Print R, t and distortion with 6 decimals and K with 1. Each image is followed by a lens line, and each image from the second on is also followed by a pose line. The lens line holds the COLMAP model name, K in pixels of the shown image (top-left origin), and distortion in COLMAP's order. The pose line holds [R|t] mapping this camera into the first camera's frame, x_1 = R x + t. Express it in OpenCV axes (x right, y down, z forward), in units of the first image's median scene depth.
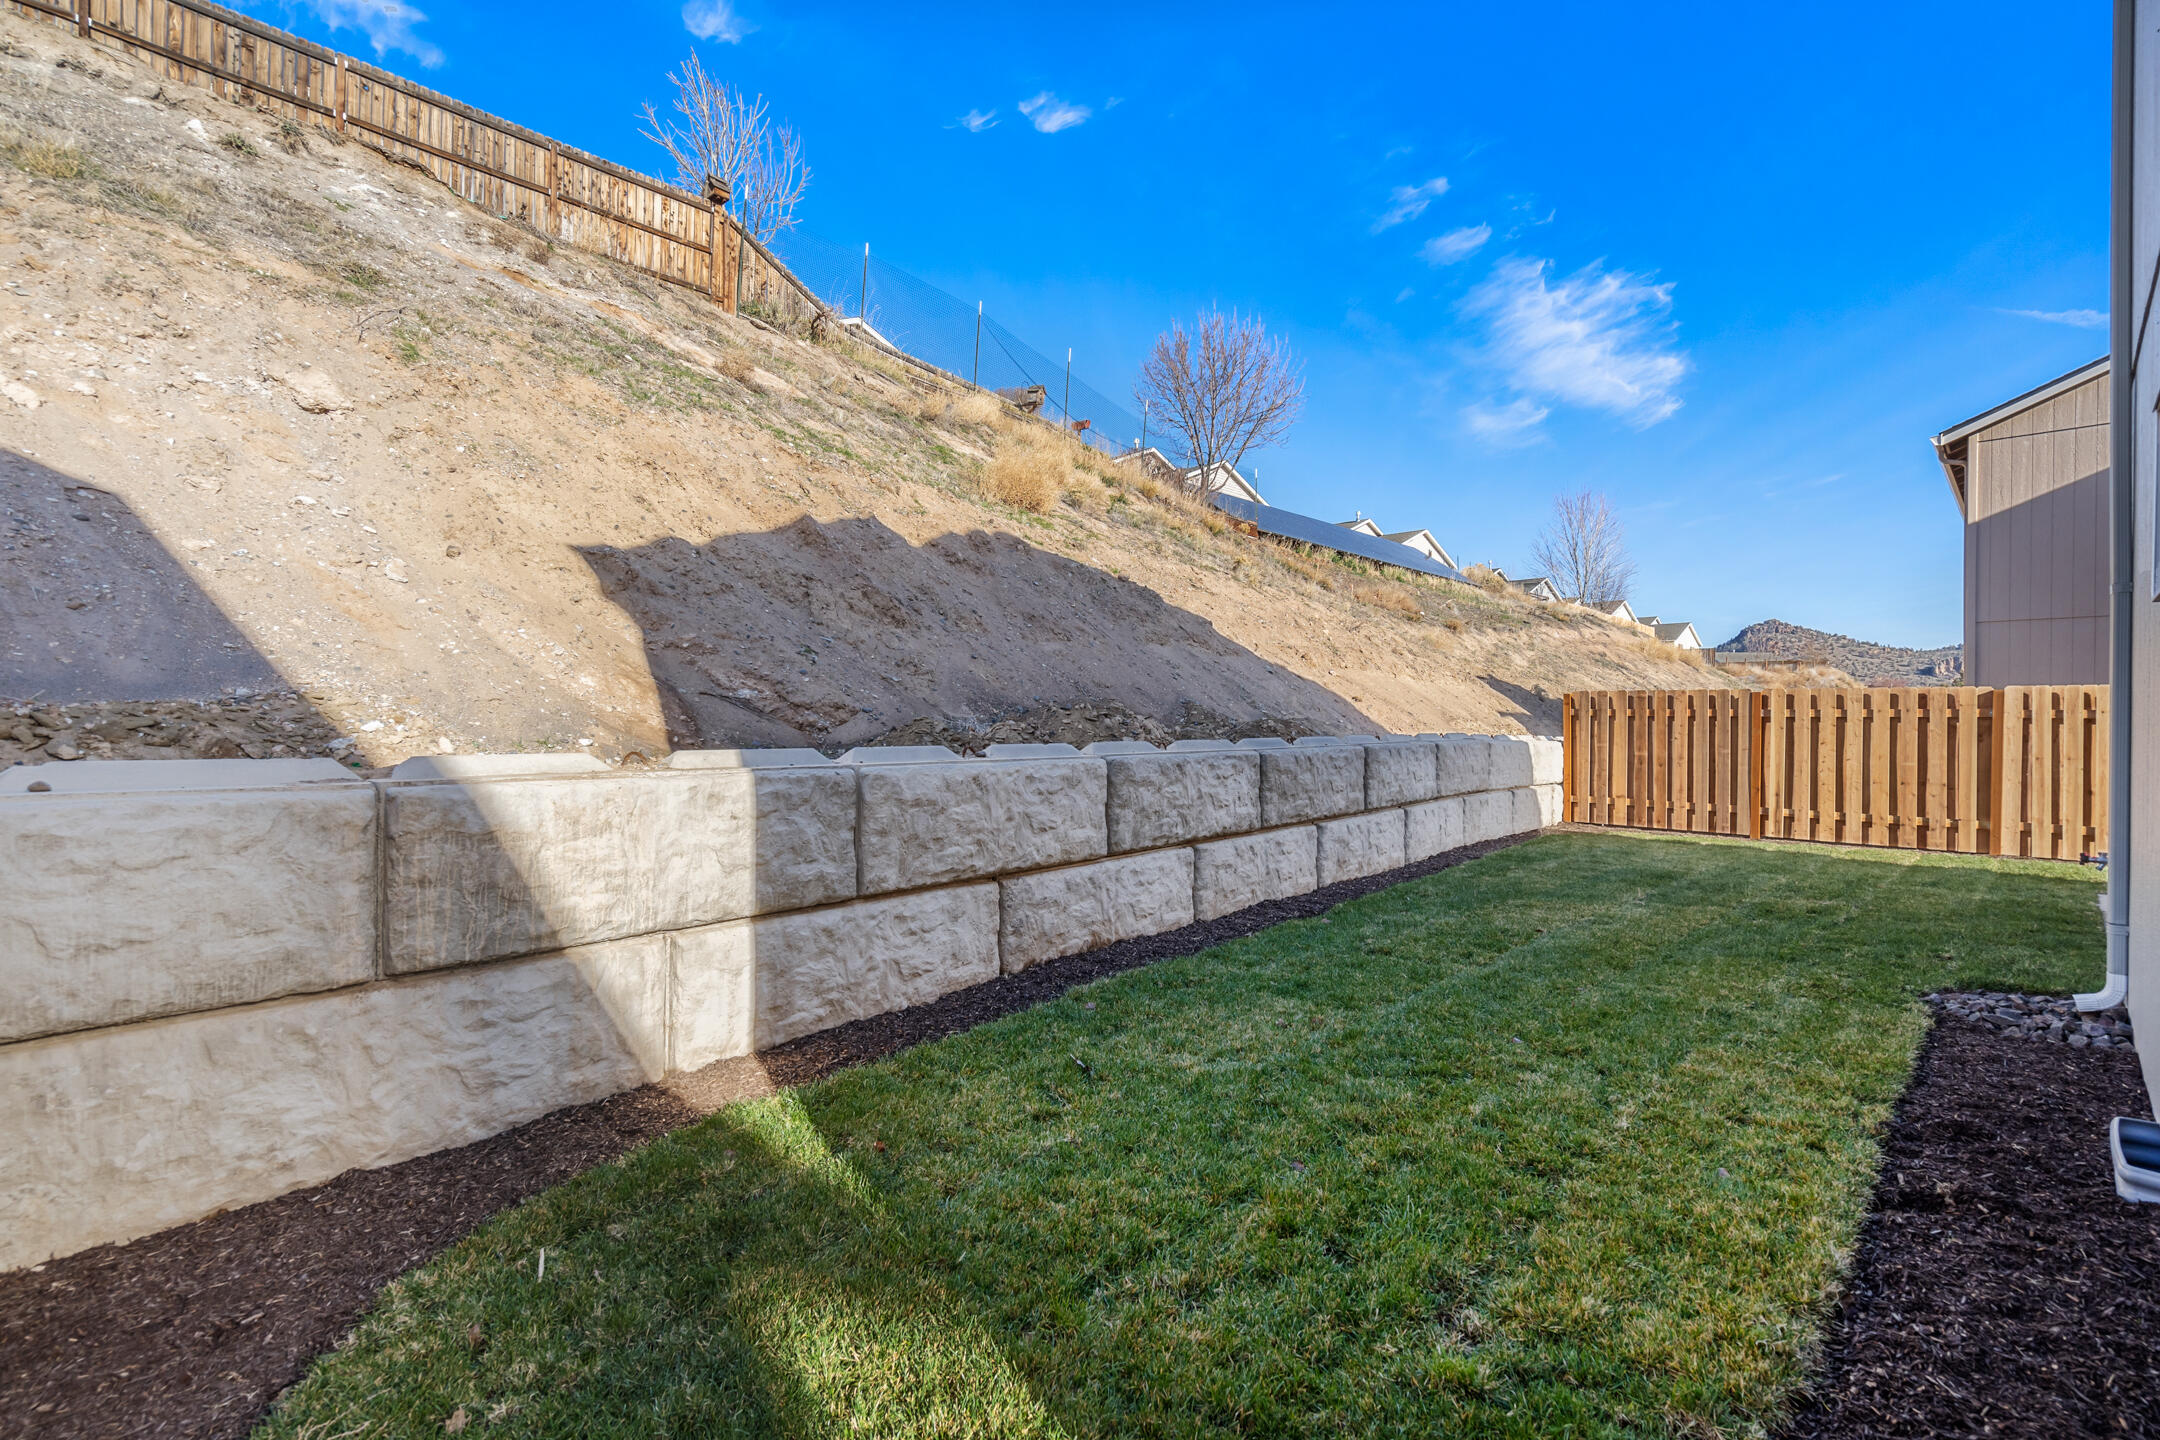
lens RADIAL K [[985.3, 0, 1066.4], [0, 985.3, 718.4], [0, 0, 1]] dist [0.000919, -0.000287]
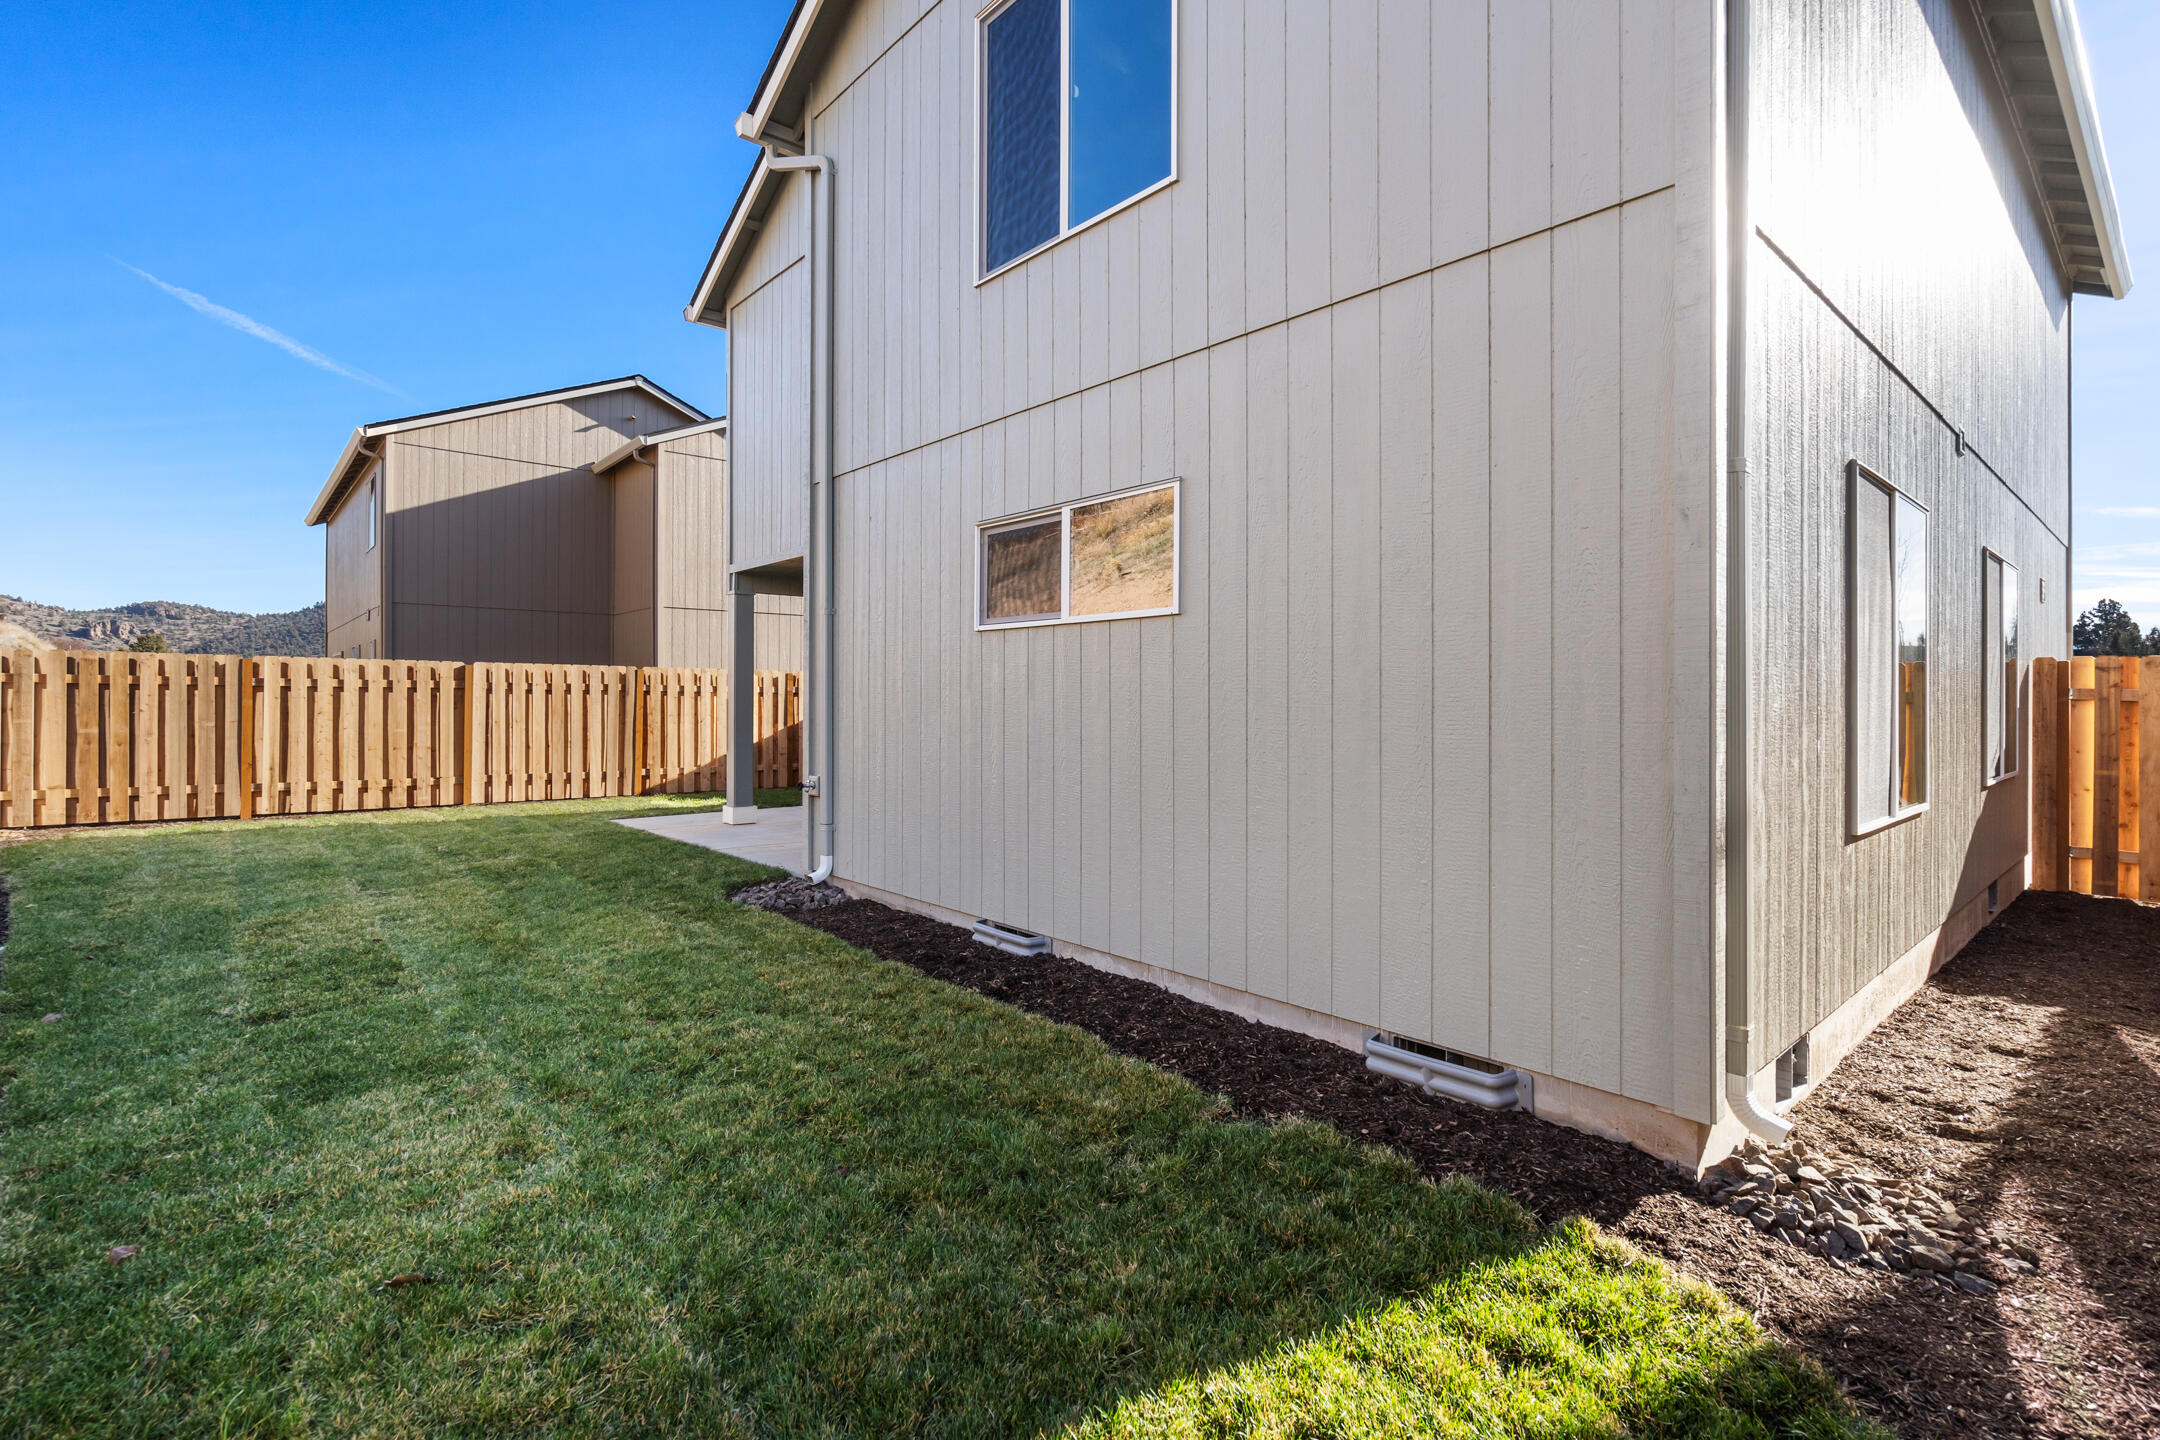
lens RADIAL K [[985.3, 0, 1068.6], [0, 985.3, 701.8], [0, 0, 1]] dist [0.000919, -0.000287]
pose [[0.077586, -0.010829, 0.996927, -0.166748], [-0.007362, 0.999908, 0.011434, -0.002955], [-0.996958, -0.008227, 0.077500, 0.171194]]
